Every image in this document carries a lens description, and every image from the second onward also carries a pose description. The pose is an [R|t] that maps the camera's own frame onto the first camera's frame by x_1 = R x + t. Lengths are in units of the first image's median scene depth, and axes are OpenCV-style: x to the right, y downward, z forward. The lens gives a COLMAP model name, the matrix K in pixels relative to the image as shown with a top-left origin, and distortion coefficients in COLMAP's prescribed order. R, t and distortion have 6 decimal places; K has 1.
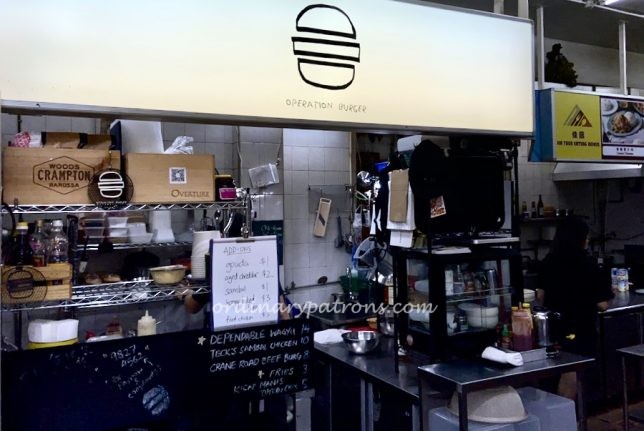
lens RADIAL K [[479.1, 0, 323.3], [0, 479.1, 215.2], [0, 0, 1]] dist [0.038748, -0.000814]
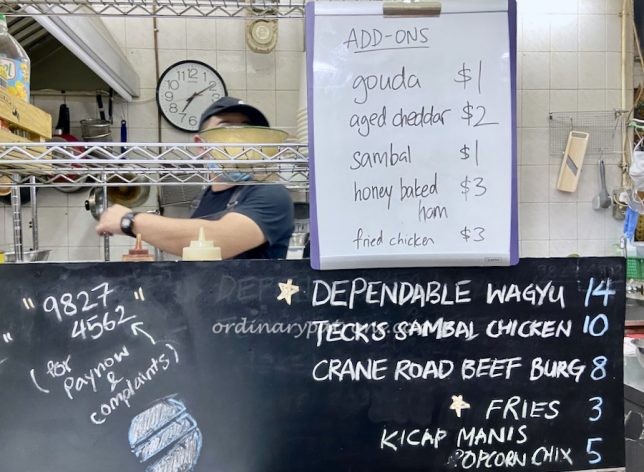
lens RADIAL K [[493.2, 0, 320.6], [0, 493.2, 235.1], [0, 0, 1]] dist [0.048382, -0.004402]
pose [[0.907739, 0.006029, -0.419491, -0.071043], [0.010288, 0.999276, 0.036624, 0.193917], [0.419408, -0.037561, 0.907020, 0.641178]]
